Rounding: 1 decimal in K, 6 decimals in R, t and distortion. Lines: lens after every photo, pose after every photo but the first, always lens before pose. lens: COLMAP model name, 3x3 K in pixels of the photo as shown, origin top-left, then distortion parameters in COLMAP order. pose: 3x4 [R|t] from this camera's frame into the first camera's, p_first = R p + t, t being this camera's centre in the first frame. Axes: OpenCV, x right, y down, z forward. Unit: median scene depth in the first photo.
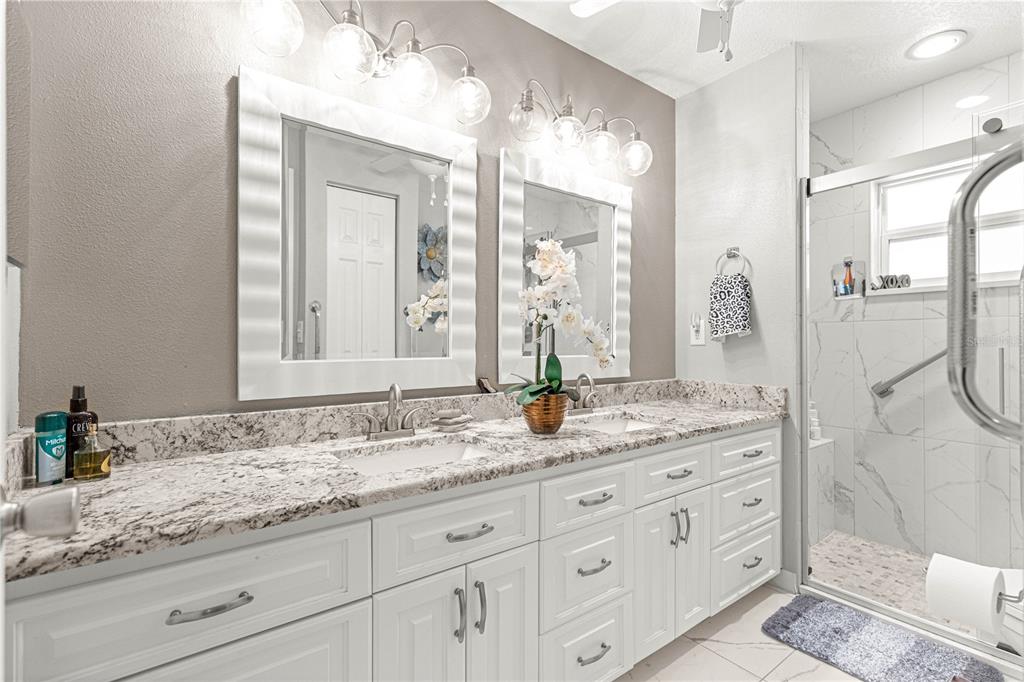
lens RADIAL K [[458.9, 0, 519.9], [0, 458.9, 340.4], [0, 0, 1]] dist [0.002825, -0.000434]
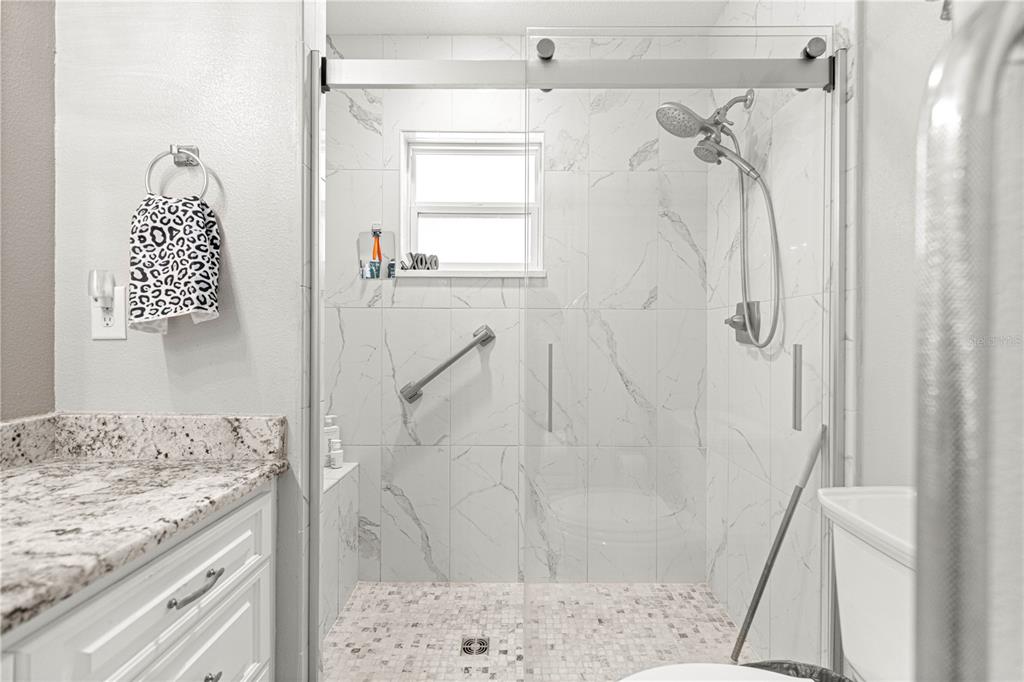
lens RADIAL K [[458.9, 0, 519.9], [0, 458.9, 340.4], [0, 0, 1]] dist [0.002825, -0.000434]
pose [[0.593321, -0.004213, 0.804955, 0.274014], [-0.012343, 0.999821, 0.014331, -0.000226], [-0.804871, -0.018439, 0.593163, 0.401464]]
